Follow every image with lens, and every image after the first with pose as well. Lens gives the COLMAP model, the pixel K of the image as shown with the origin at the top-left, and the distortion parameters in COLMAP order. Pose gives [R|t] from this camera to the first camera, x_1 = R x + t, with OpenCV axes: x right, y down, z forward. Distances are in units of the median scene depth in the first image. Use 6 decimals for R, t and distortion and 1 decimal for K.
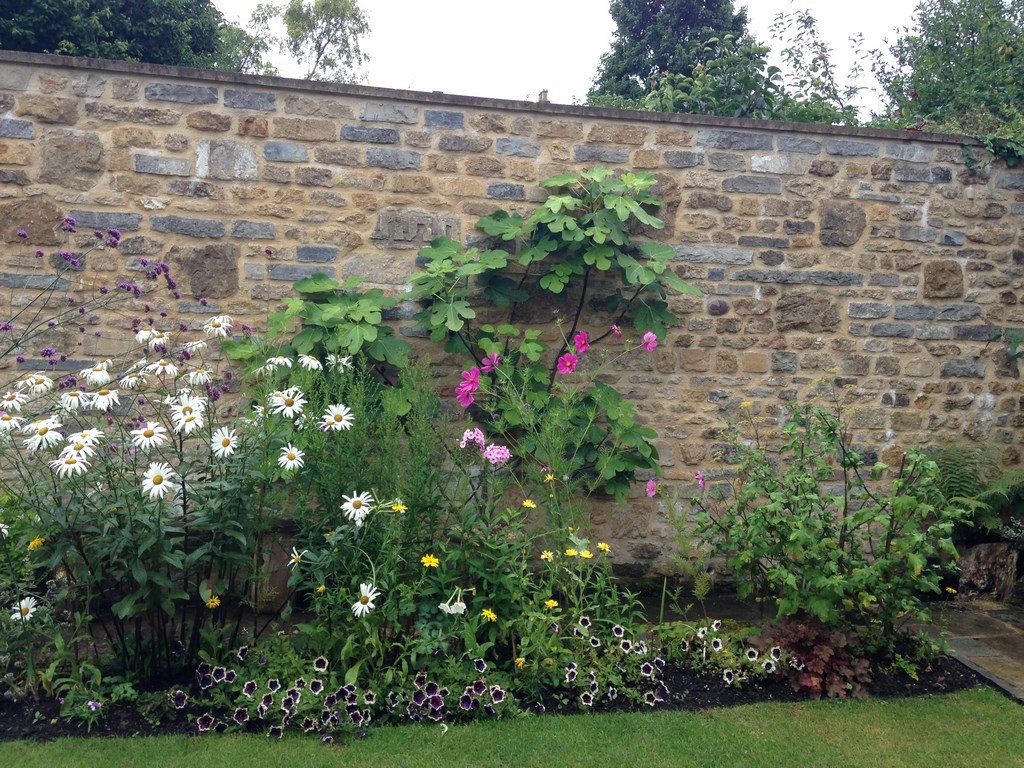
lens RADIAL K [[984.5, 0, 512.1], [0, 984.5, 384.5], [0, 0, 1]] dist [0.085601, 0.000000]
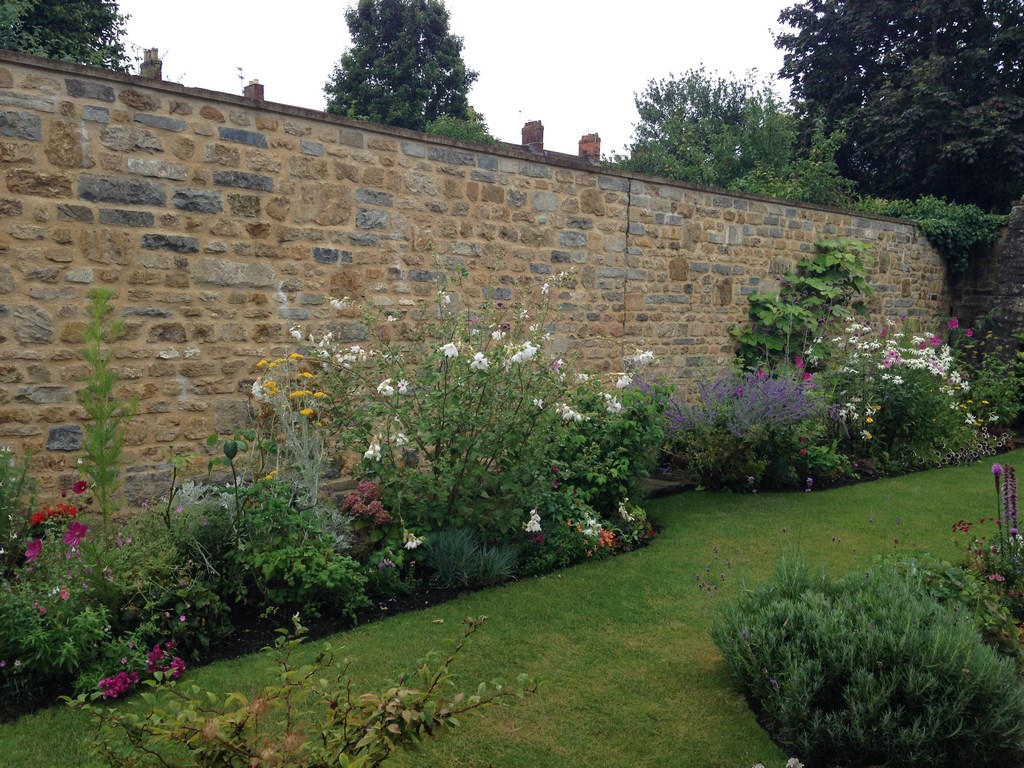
lens RADIAL K [[984.5, 0, 512.6], [0, 984.5, 384.3], [0, 0, 1]] dist [0.085601, 0.000000]
pose [[0.841848, -0.061599, 0.536188, -1.713979], [0.044139, 0.997995, 0.045351, -0.038482], [-0.537907, -0.014512, 0.842879, -0.416764]]
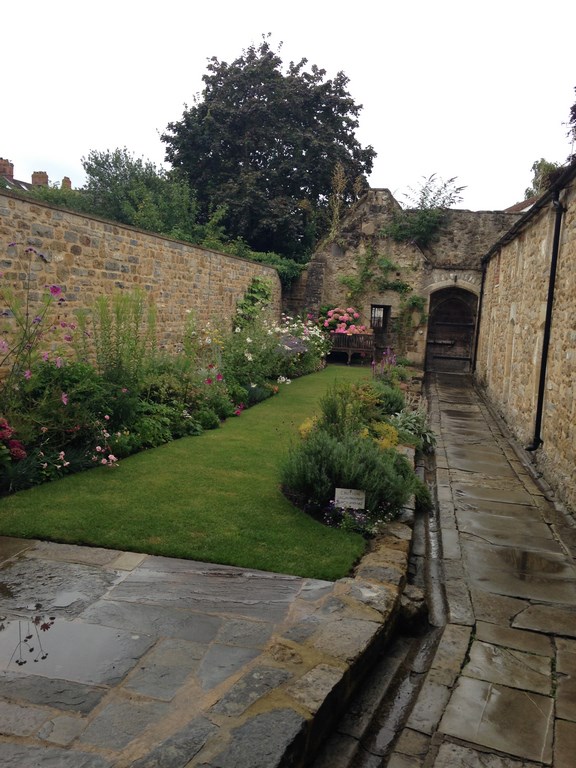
lens RADIAL K [[738.4, 0, 286.7], [0, 738.4, 385.2], [0, 0, 1]] dist [0.085601, 0.000000]
pose [[0.422896, -0.108770, 0.899627, -3.230653], [-0.005307, 0.992456, 0.122488, -0.140484], [-0.906163, -0.056574, 0.419128, -0.644705]]
